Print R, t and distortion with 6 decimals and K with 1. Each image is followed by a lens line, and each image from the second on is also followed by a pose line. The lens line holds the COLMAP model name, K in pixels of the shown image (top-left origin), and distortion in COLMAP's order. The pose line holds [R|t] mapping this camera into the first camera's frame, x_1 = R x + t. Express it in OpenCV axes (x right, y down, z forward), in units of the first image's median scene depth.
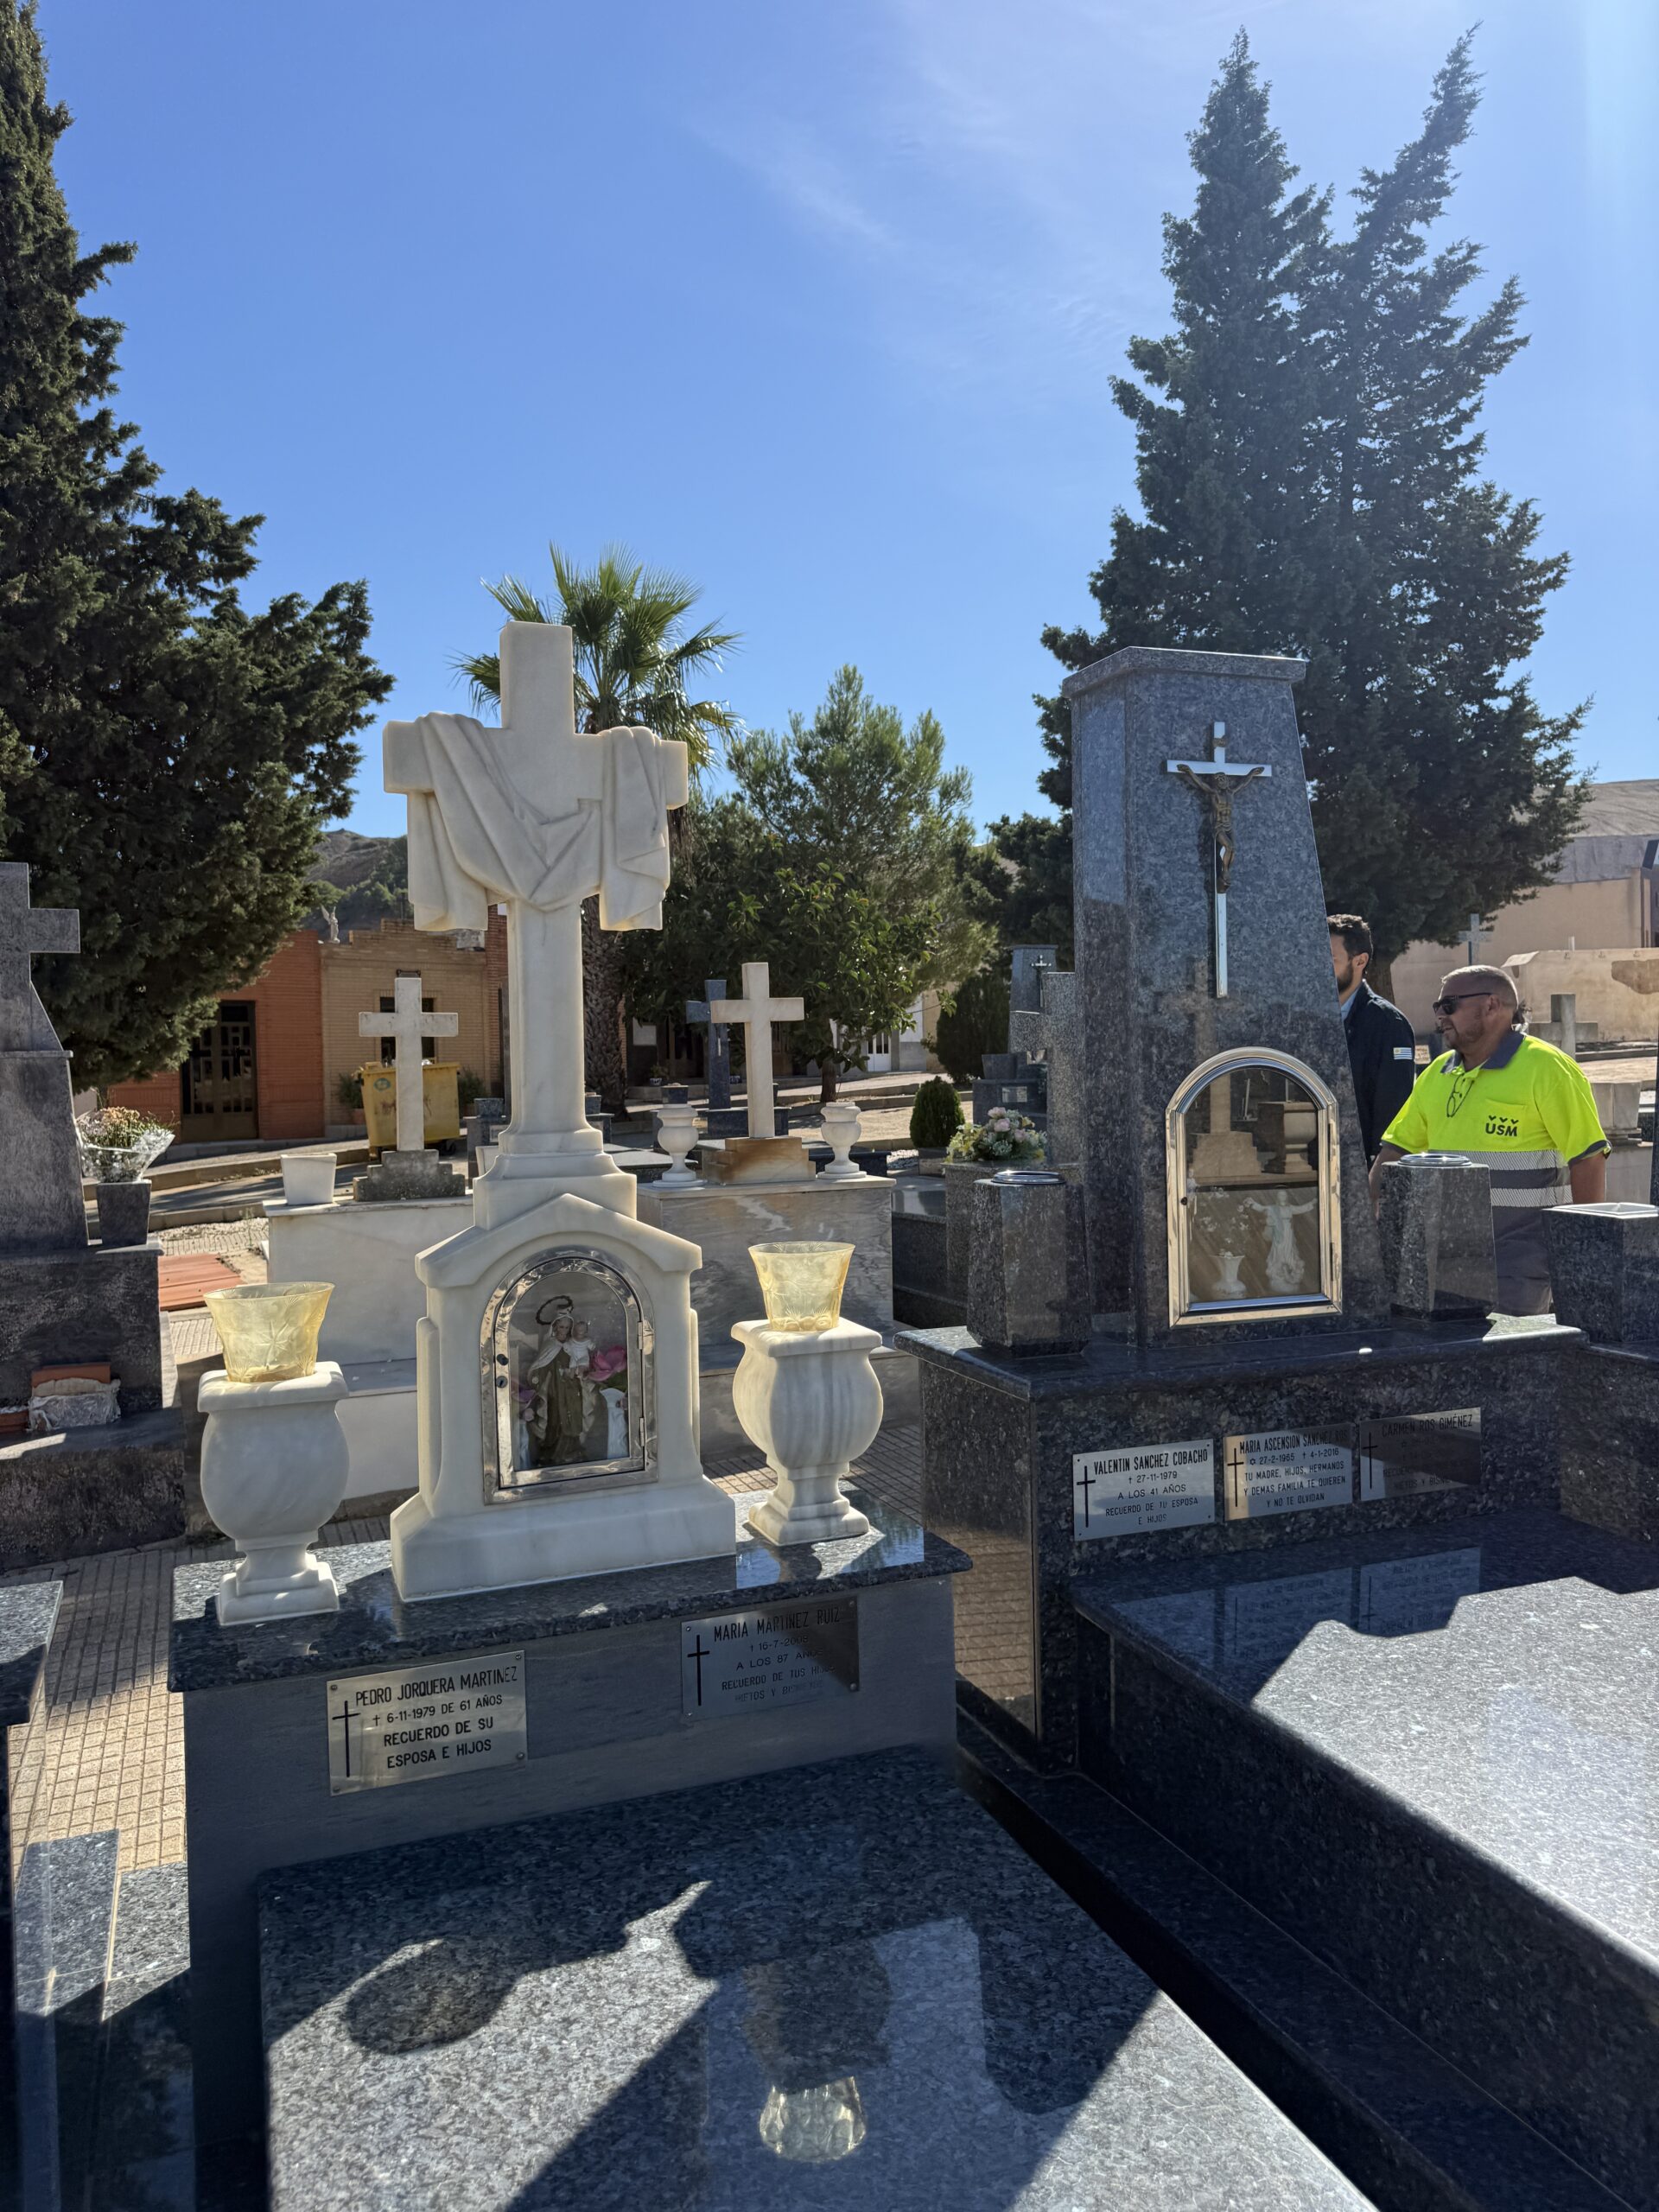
lens RADIAL K [[1513.2, 0, 829.5], [0, 1513.2, 1106.0], [0, 0, 1]] dist [-0.003787, -0.003843]
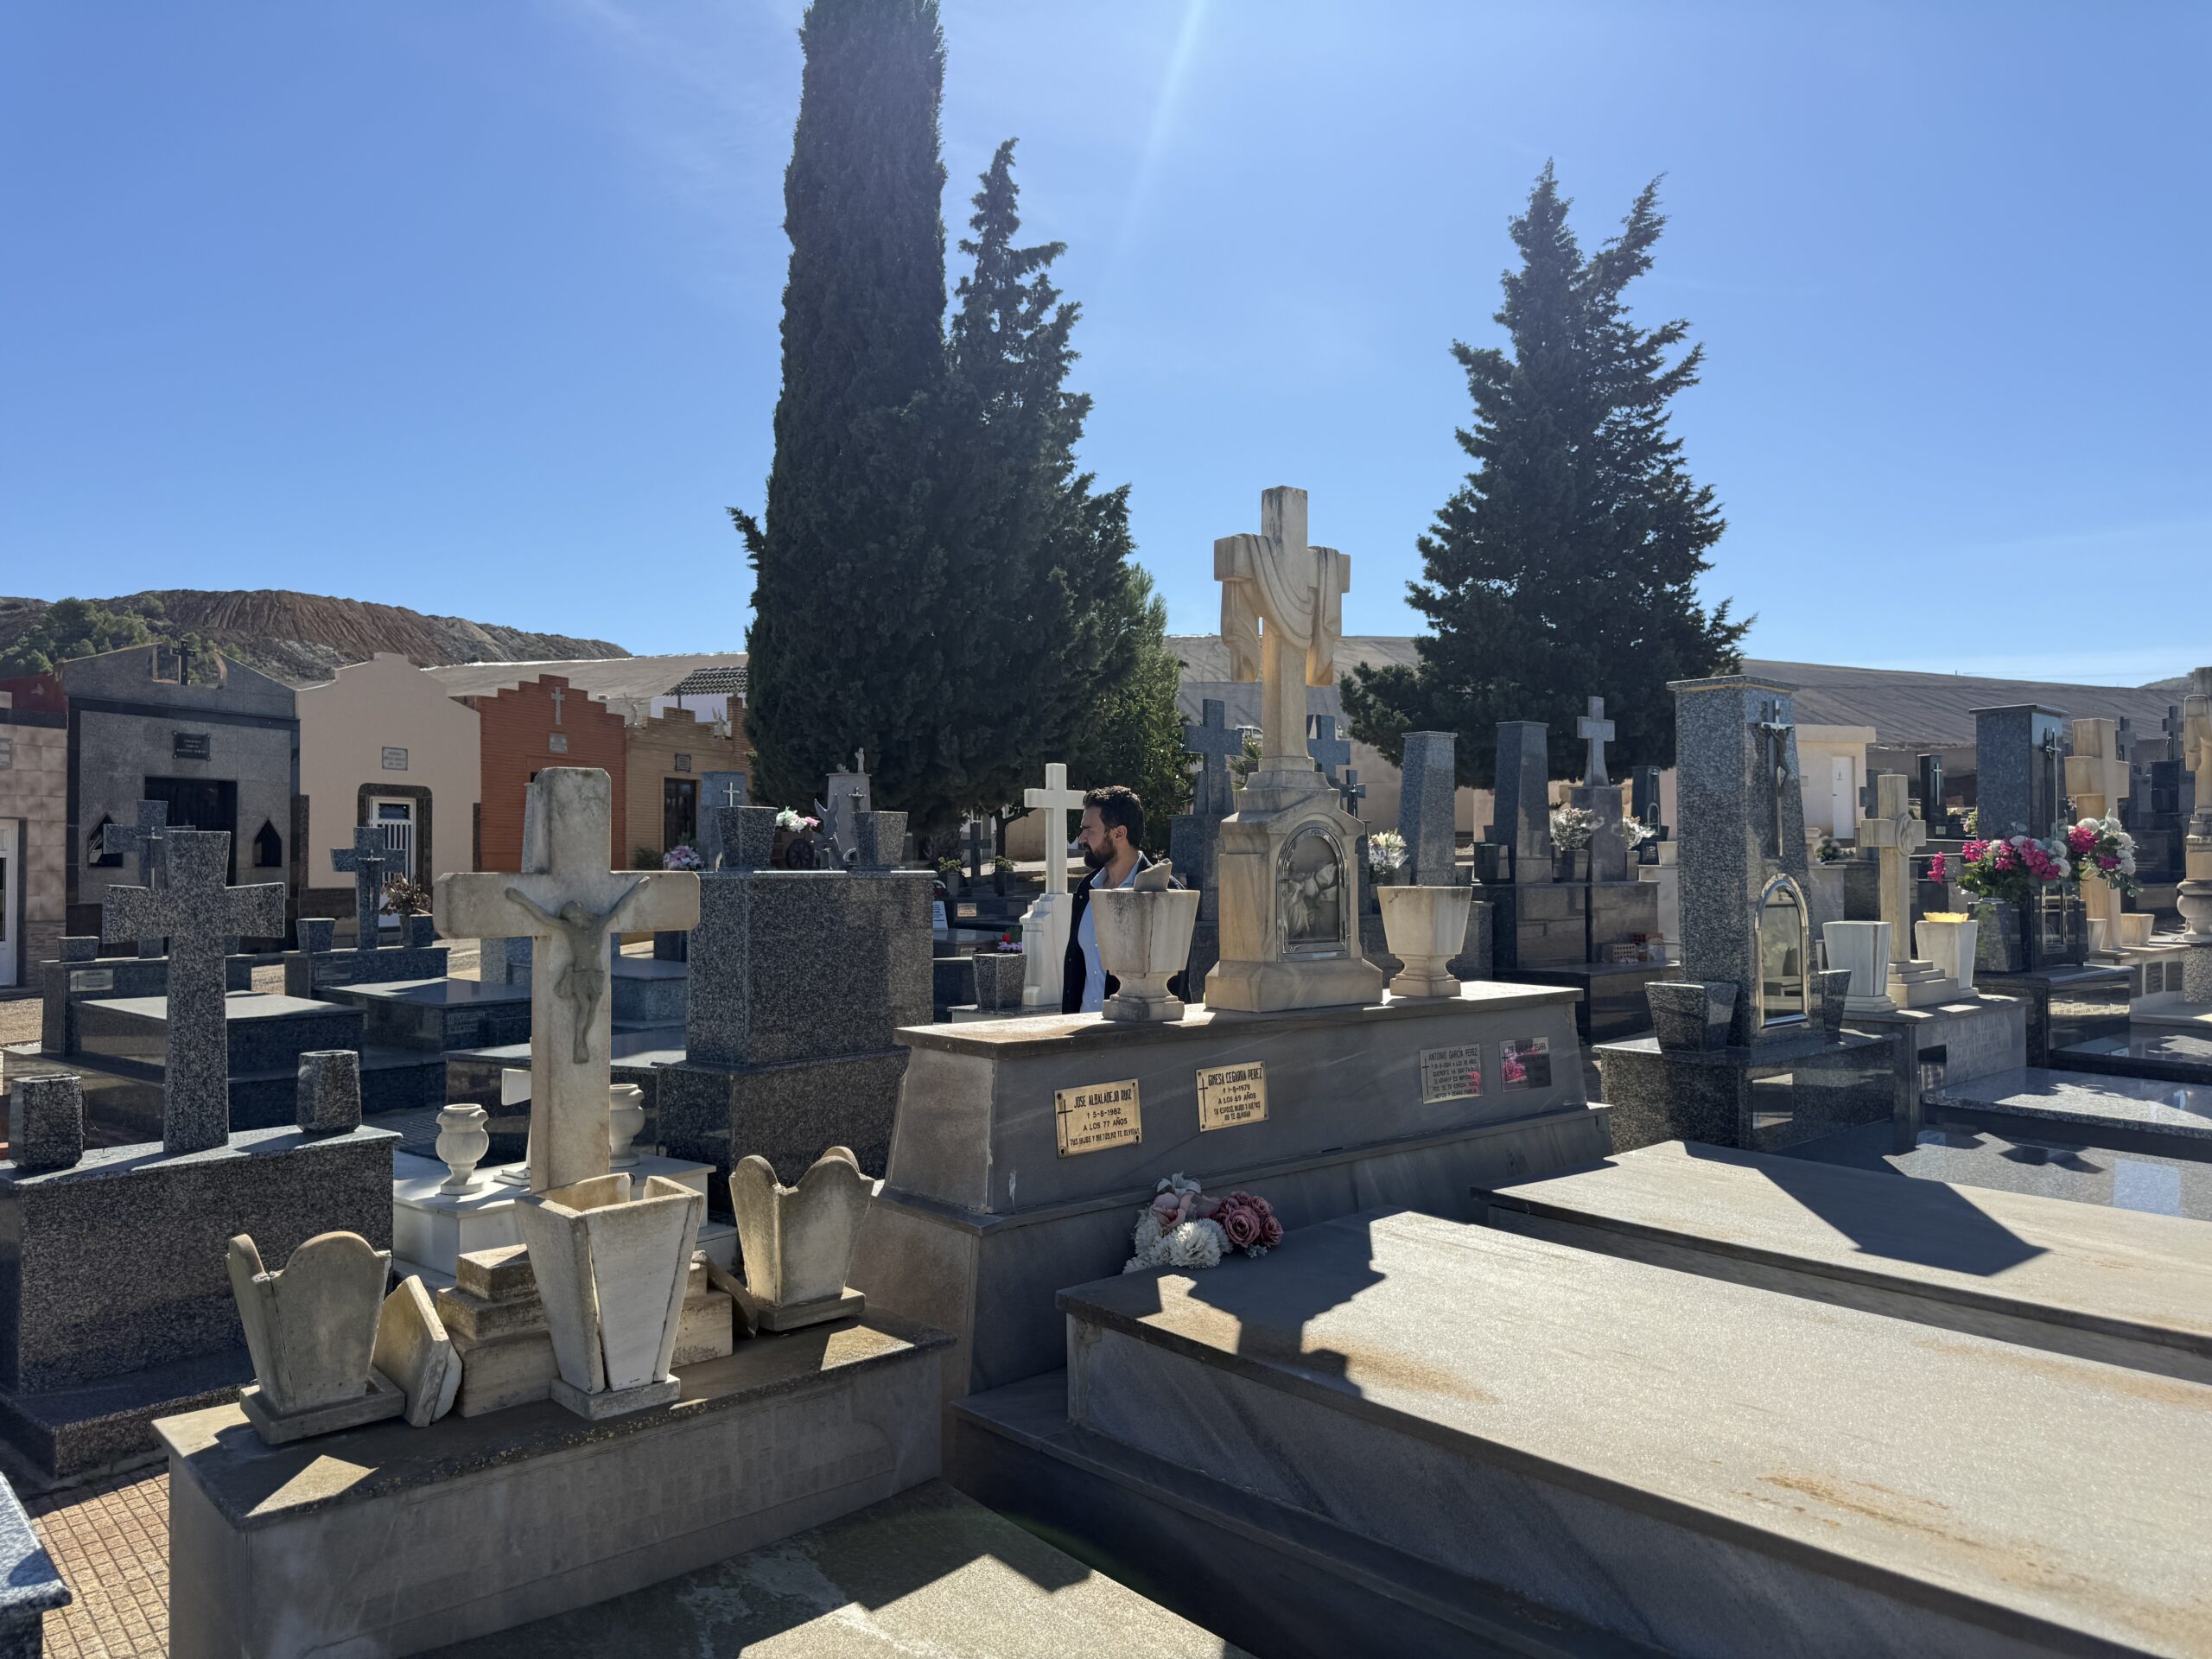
lens RADIAL K [[1541.5, 0, 1106.0], [0, 1541.5, 829.5], [0, 0, 1]] dist [0.002720, 0.000891]
pose [[0.941456, 0.026713, 0.336077, -0.630448], [-0.006338, 0.998082, -0.061578, 0.054623], [-0.337078, 0.055843, 0.939819, -0.259444]]
